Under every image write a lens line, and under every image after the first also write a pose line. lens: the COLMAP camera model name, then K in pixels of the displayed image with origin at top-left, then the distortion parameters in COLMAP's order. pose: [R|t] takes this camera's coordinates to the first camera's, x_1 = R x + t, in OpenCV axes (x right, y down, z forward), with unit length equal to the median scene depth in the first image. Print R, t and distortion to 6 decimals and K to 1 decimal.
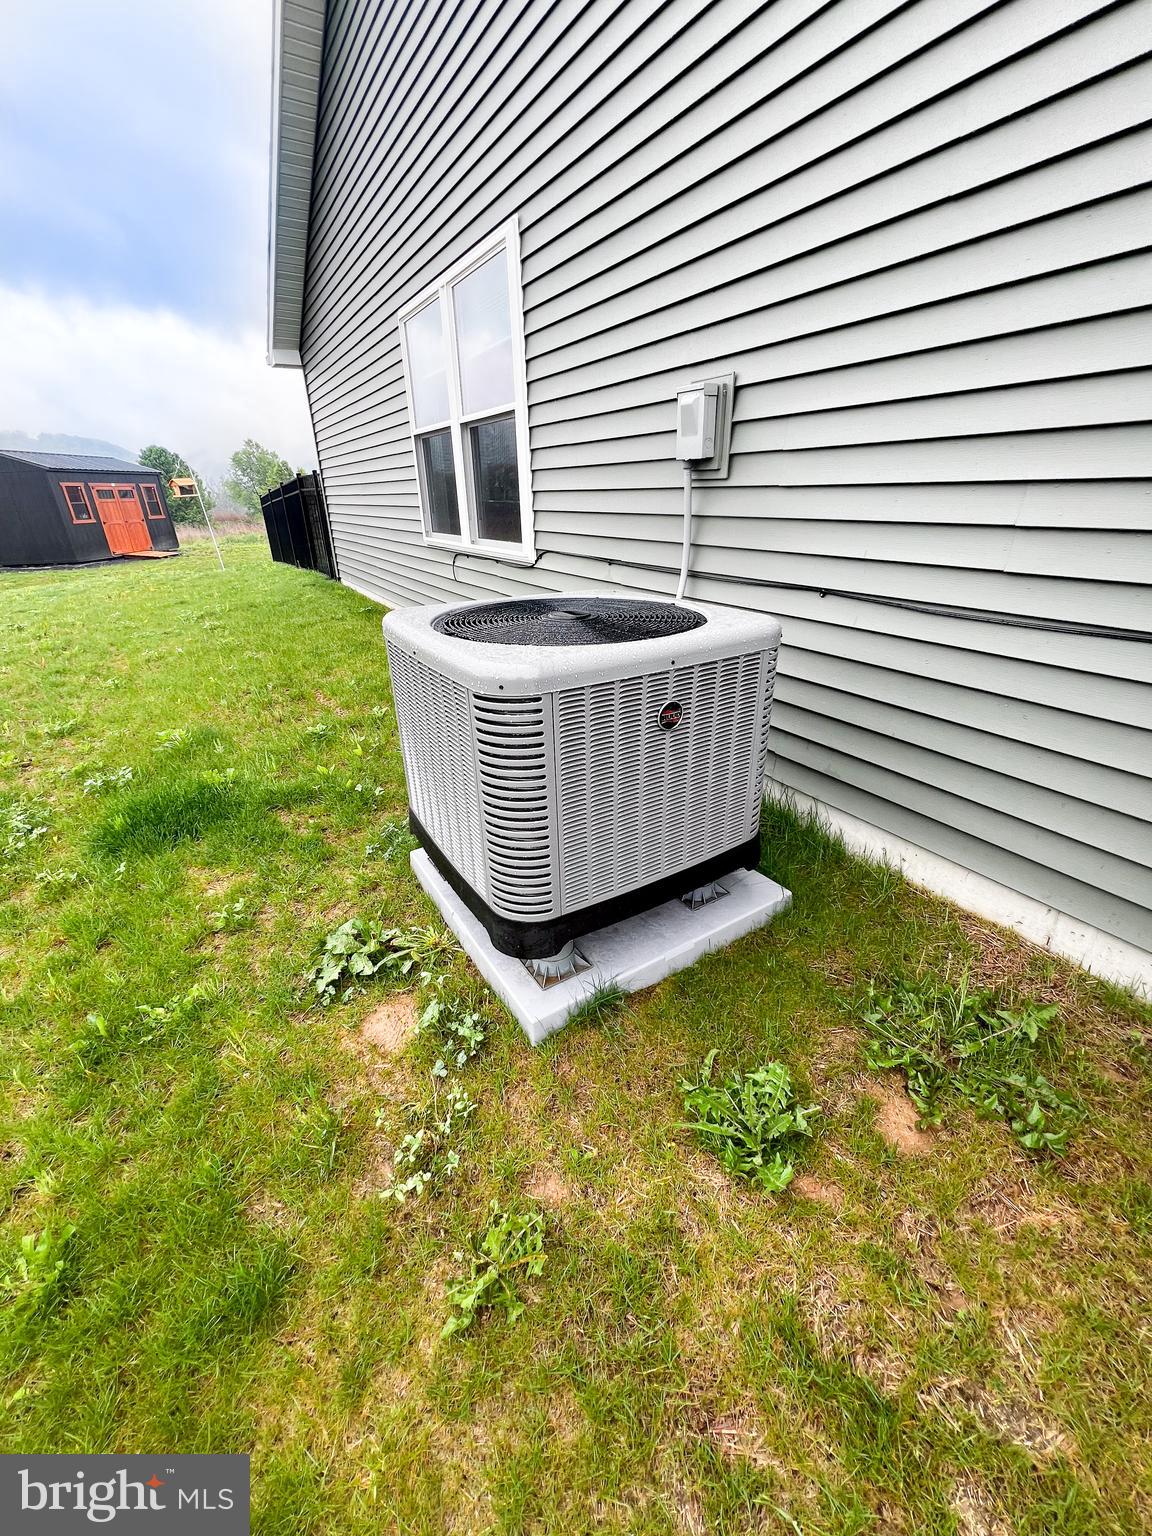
lens RADIAL K [[616.1, 0, 572.2], [0, 616.1, 766.6], [0, 0, 1]] dist [-0.005347, 0.001245]
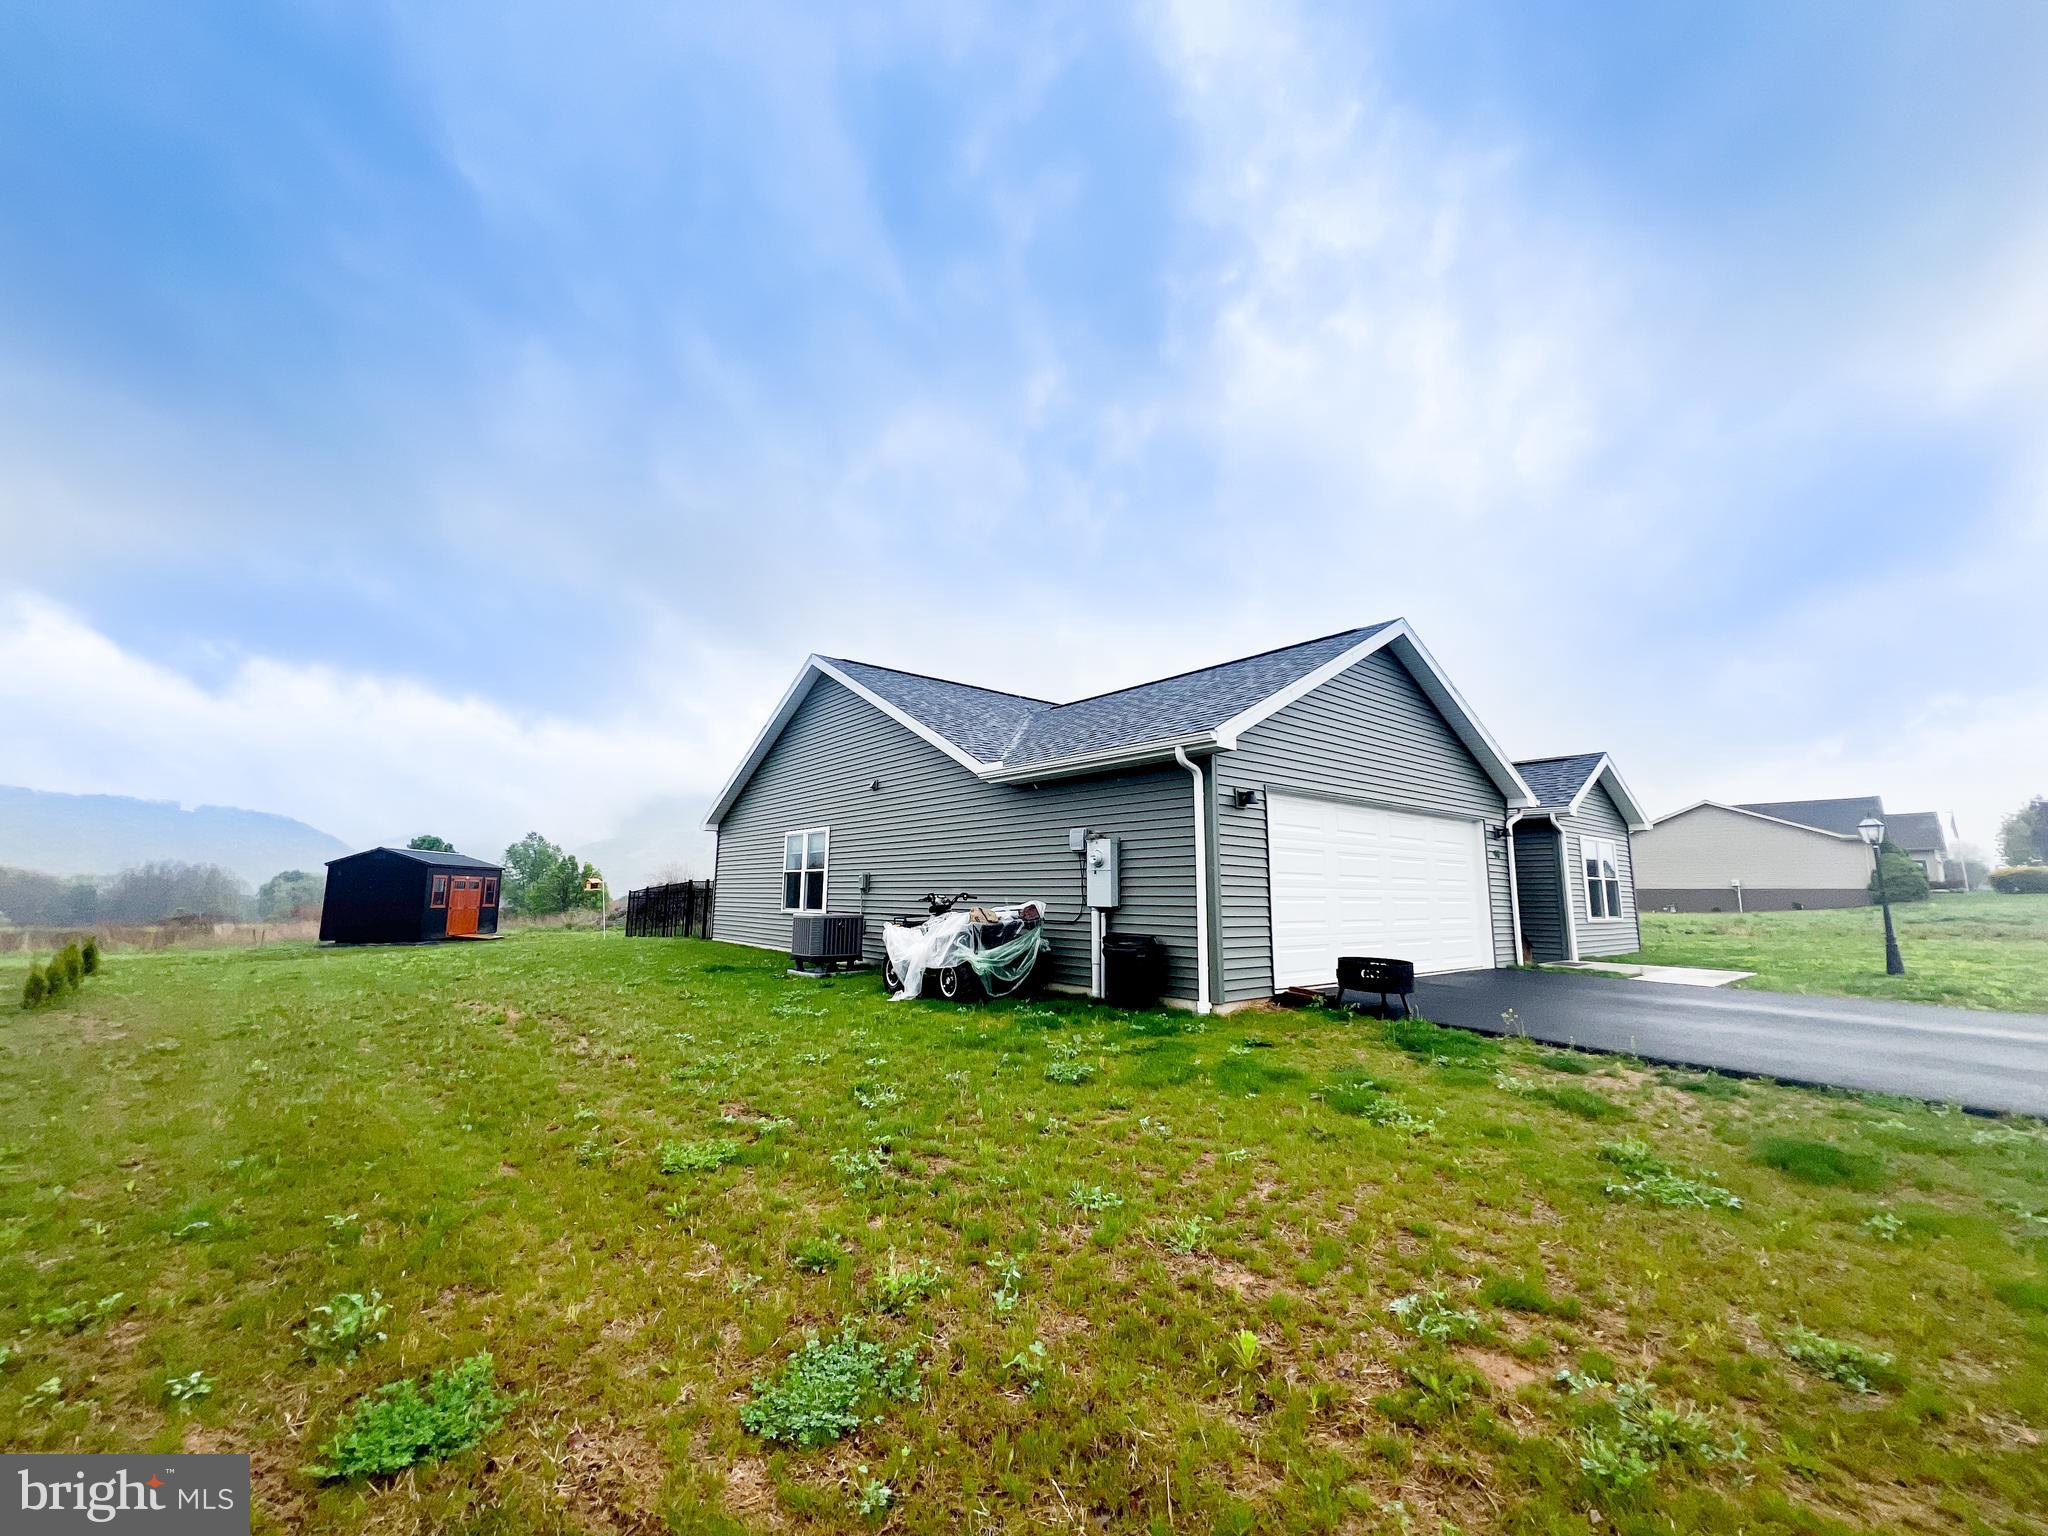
lens RADIAL K [[824.0, 0, 1020.6], [0, 824.0, 764.2], [0, 0, 1]] dist [-0.002484, -0.000237]
pose [[0.989525, 0.045878, 0.136875, 0.058866], [0.036508, 0.837802, -0.544752, 0.245412], [-0.139667, 0.544043, 0.827351, -0.548667]]
